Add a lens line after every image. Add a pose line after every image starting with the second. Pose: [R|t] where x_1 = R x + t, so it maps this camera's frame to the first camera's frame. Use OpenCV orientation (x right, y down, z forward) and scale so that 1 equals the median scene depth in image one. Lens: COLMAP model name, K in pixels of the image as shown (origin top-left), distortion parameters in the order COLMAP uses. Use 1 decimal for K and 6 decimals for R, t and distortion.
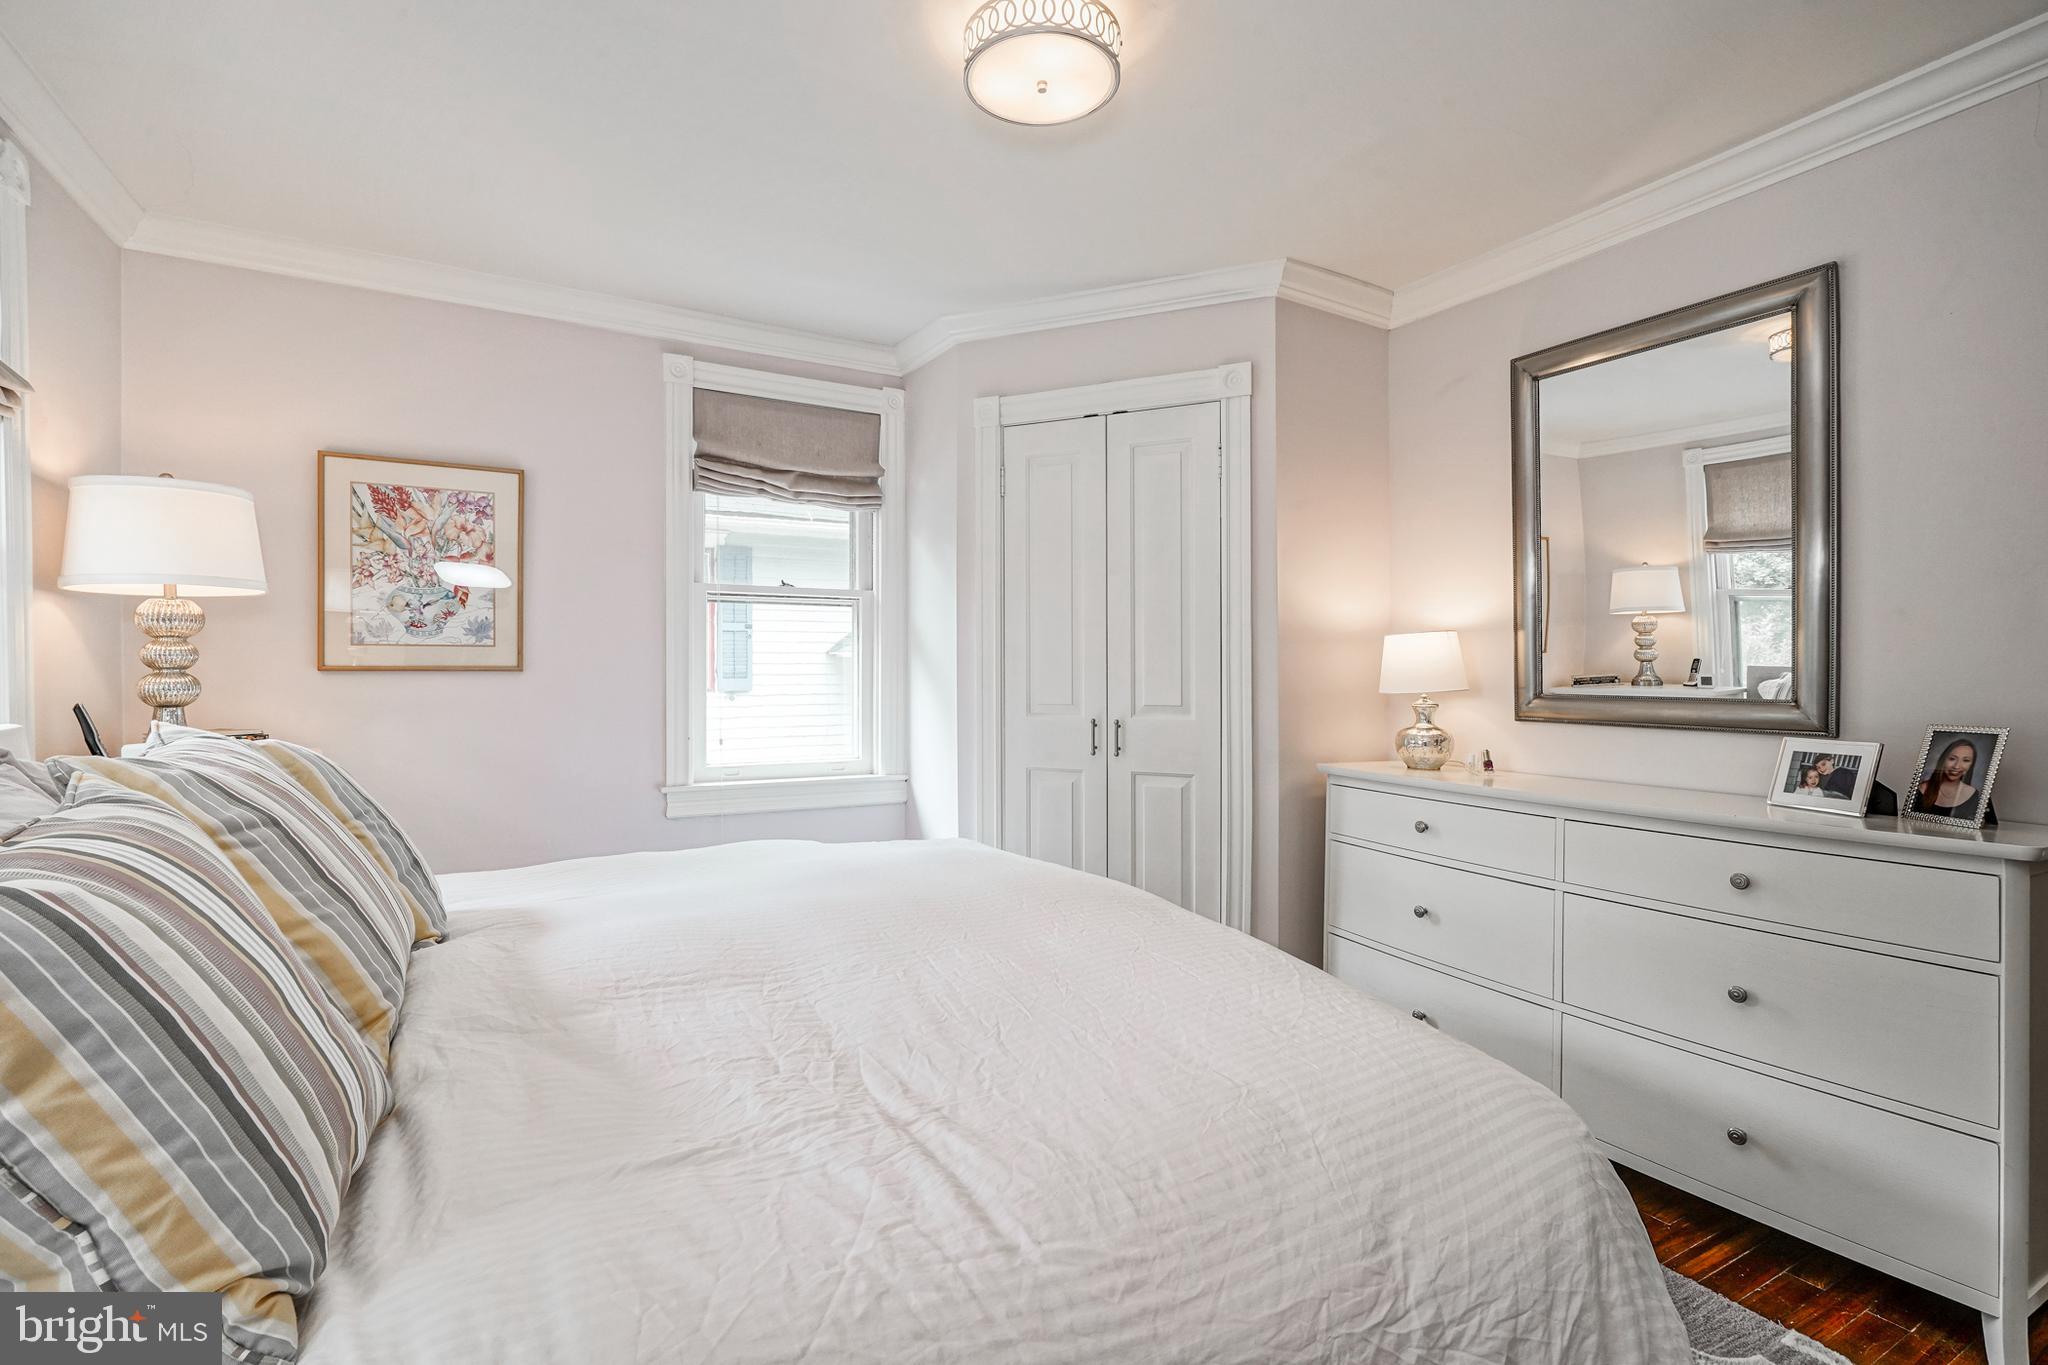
lens RADIAL K [[939.1, 0, 1013.9], [0, 939.1, 658.5], [0, 0, 1]] dist [-0.001750, -0.000085]
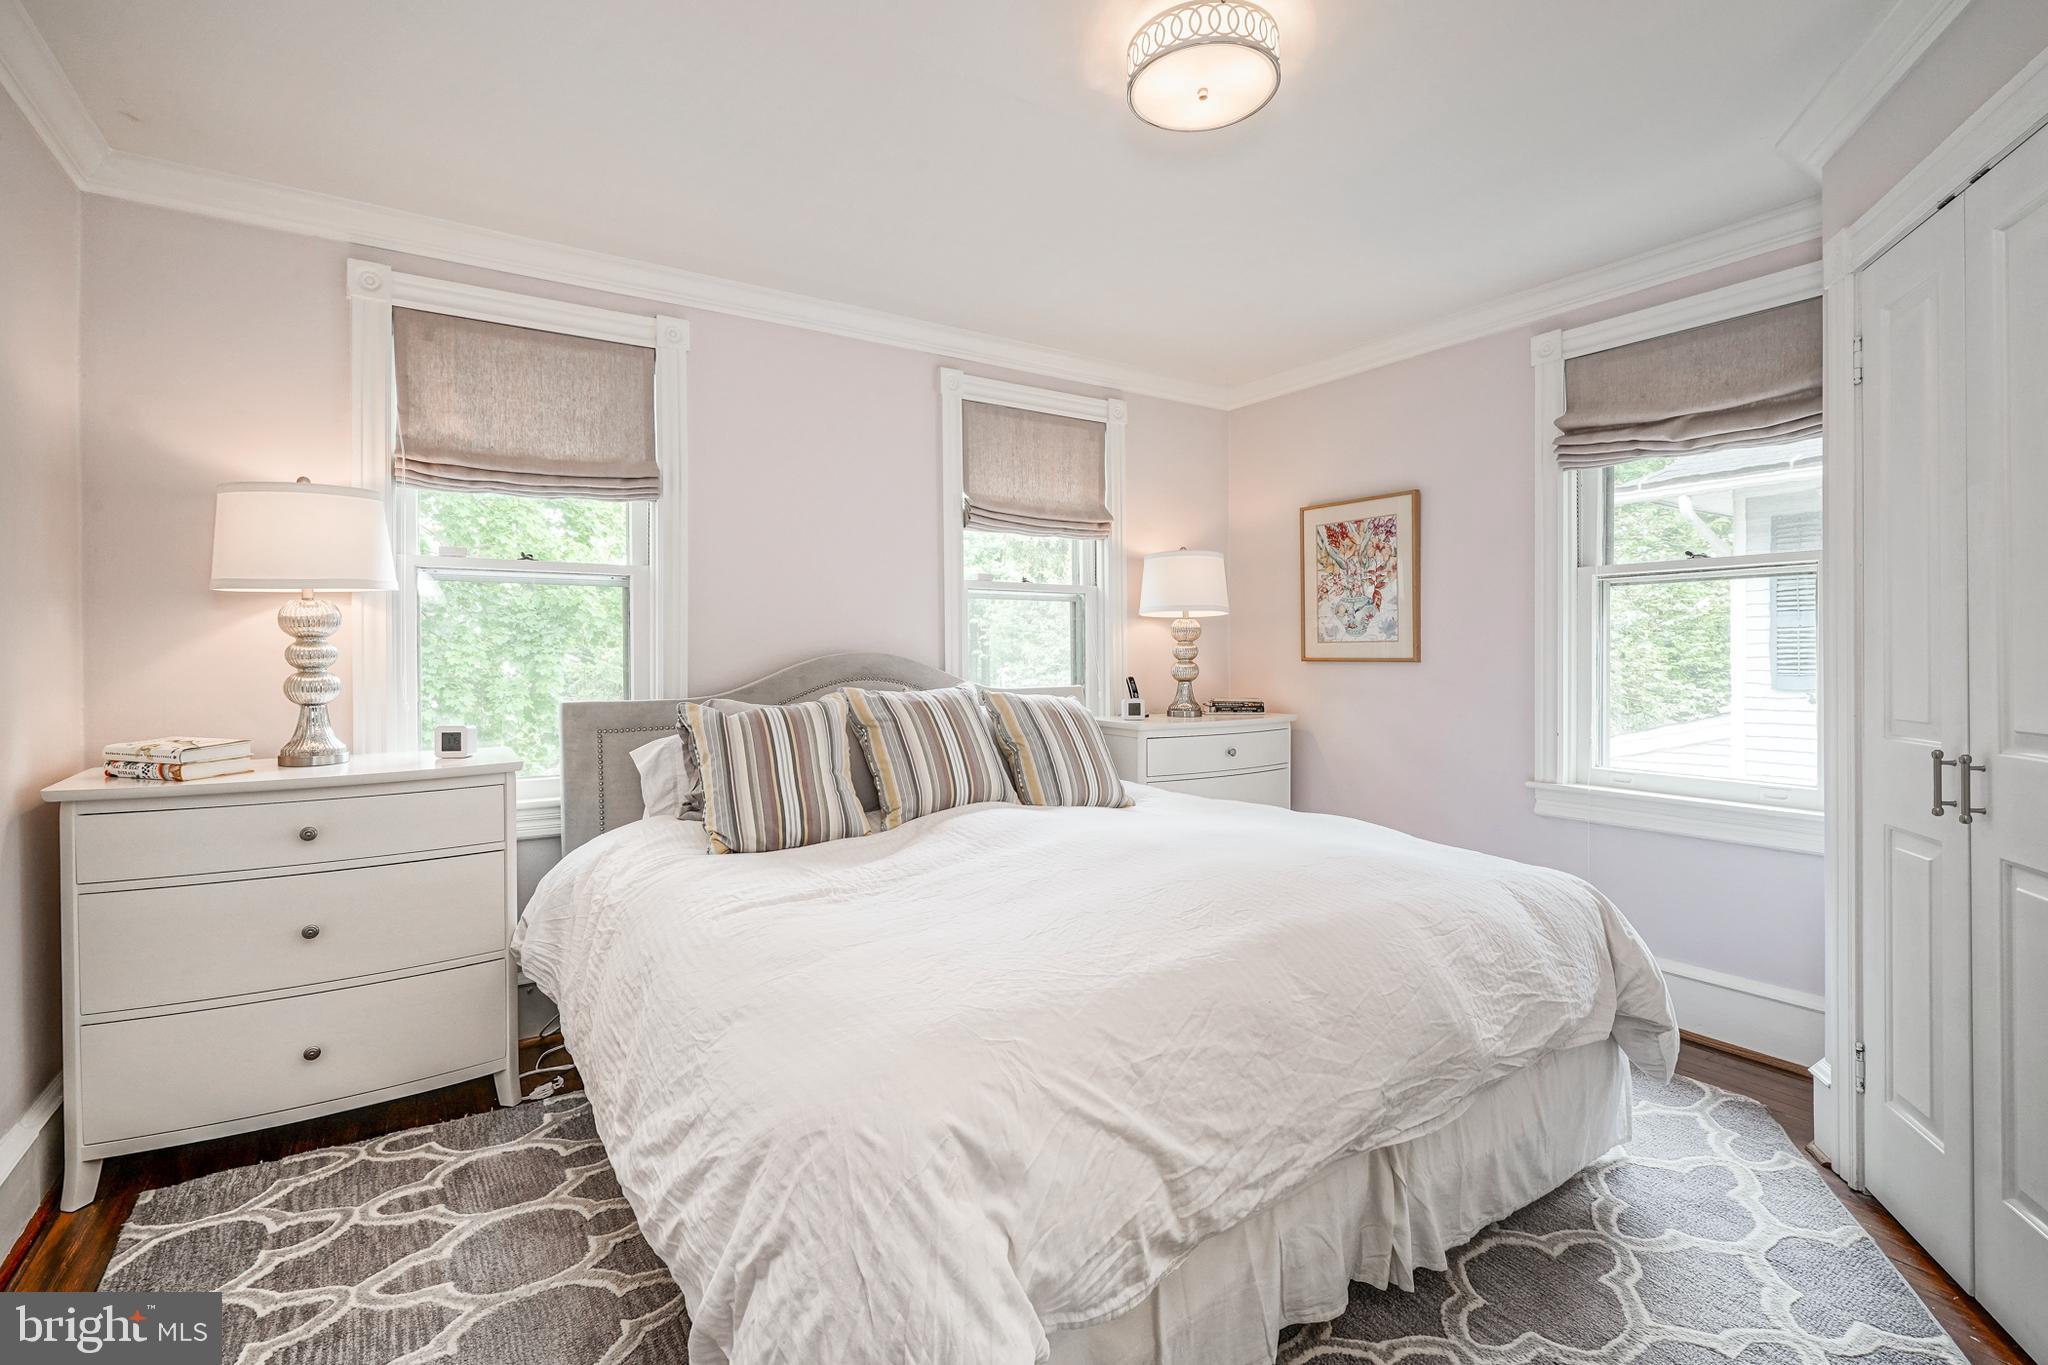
lens RADIAL K [[939.1, 0, 1013.9], [0, 939.1, 658.5], [0, 0, 1]] dist [-0.001750, -0.000085]
pose [[0.069150, -0.001629, -0.997605, 0.630619], [0.006848, 0.999976, -0.001158, 0.007233], [0.997583, -0.006751, 0.069159, 0.438120]]
